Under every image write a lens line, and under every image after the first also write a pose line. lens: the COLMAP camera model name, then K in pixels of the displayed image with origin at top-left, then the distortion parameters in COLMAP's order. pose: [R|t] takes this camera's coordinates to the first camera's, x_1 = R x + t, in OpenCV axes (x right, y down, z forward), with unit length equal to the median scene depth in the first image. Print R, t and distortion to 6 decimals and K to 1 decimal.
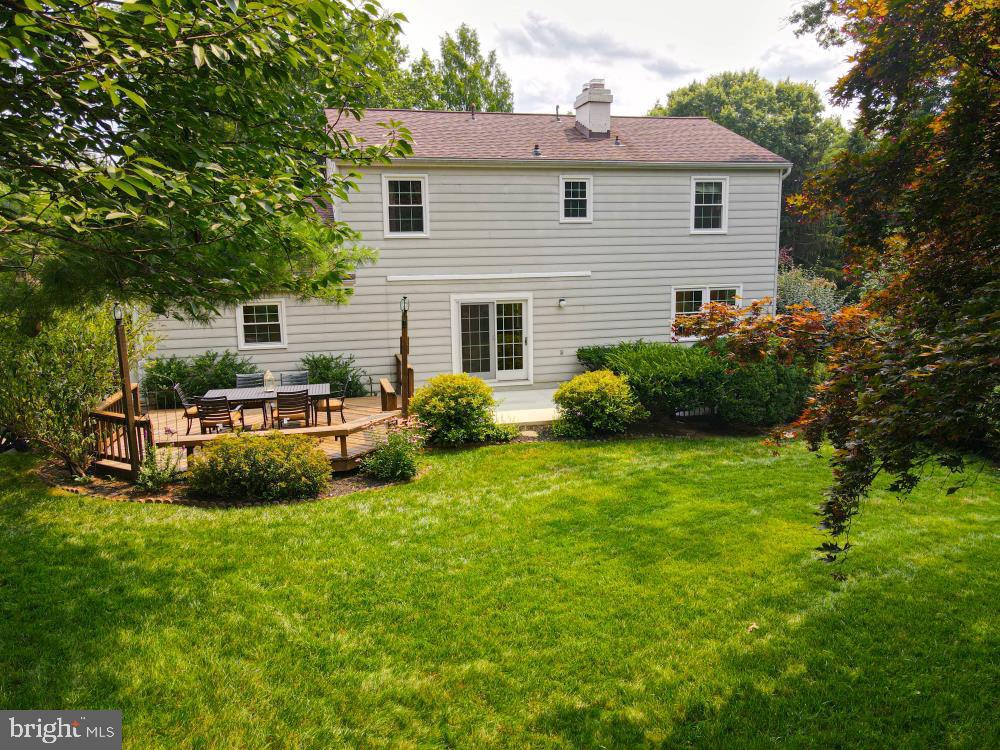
lens RADIAL K [[702.8, 0, 498.9], [0, 702.8, 374.5], [0, 0, 1]] dist [-0.010452, -0.000786]
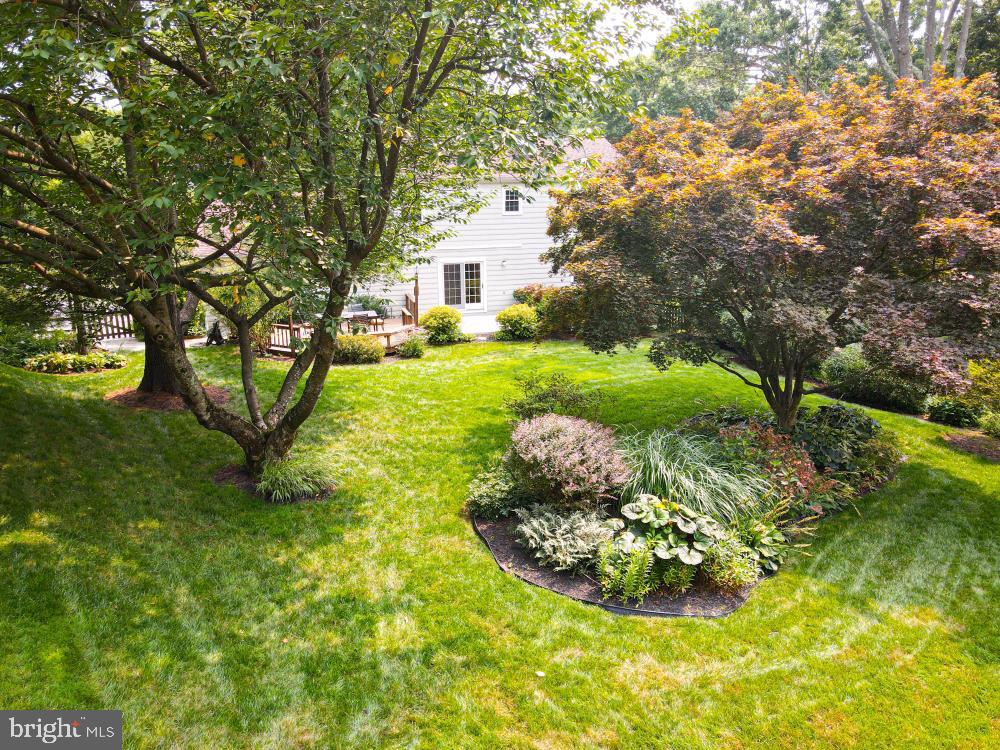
lens RADIAL K [[702.8, 0, 502.7], [0, 702.8, 372.5], [0, 0, 1]] dist [-0.010452, -0.000786]
pose [[0.999235, -0.001386, 0.039080, 0.025861], [-0.002338, 0.995466, 0.095091, -0.001948], [-0.039035, -0.095110, 0.994701, -0.856592]]
